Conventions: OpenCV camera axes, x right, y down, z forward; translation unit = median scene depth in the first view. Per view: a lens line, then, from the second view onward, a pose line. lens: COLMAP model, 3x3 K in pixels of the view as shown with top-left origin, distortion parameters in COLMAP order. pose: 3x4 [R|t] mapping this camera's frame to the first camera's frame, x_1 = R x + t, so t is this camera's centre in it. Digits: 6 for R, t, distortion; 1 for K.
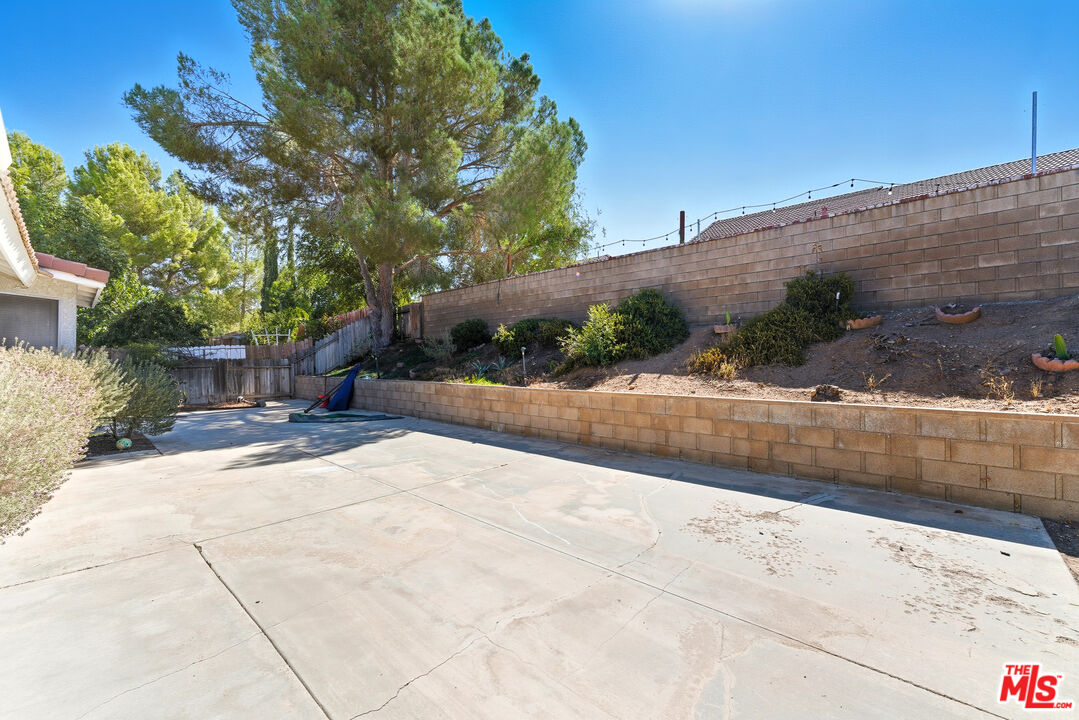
lens RADIAL K [[443.6, 0, 531.9], [0, 443.6, 362.8], [0, 0, 1]] dist [-0.008033, 0.000053]
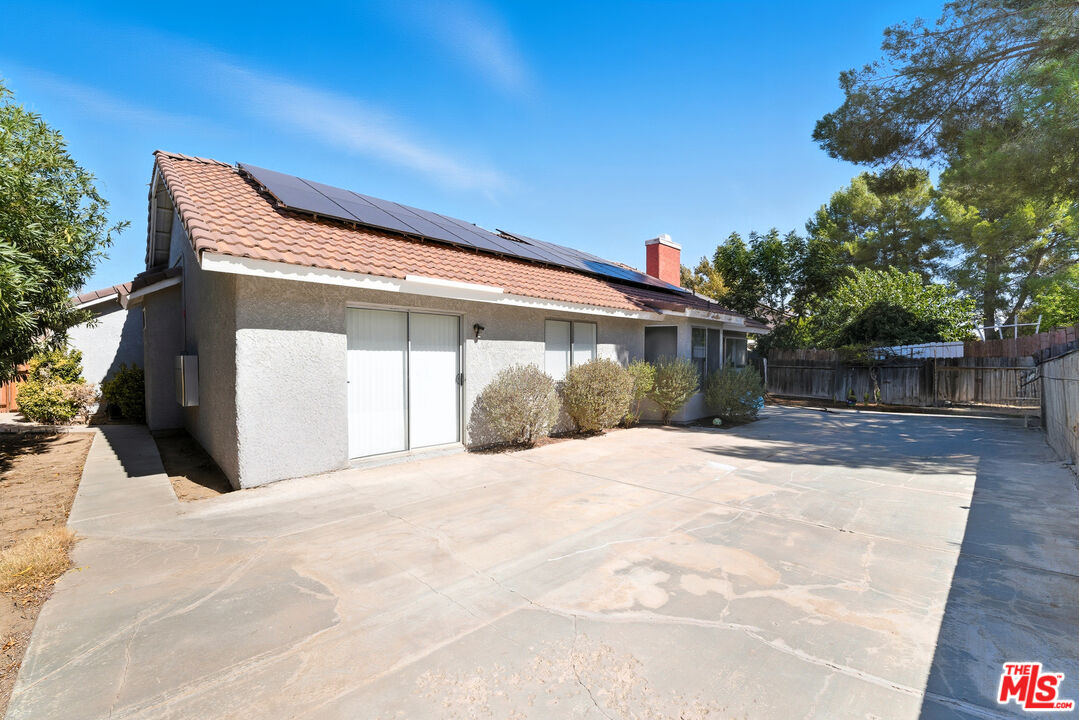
lens RADIAL K [[443.6, 0, 531.9], [0, 443.6, 362.8], [0, 0, 1]] dist [-0.008033, 0.000053]
pose [[-0.073156, 0.006658, -0.997298, 0.751977], [0.004476, 0.999970, 0.006348, -0.024131], [0.997310, -0.003999, -0.073184, 0.733540]]
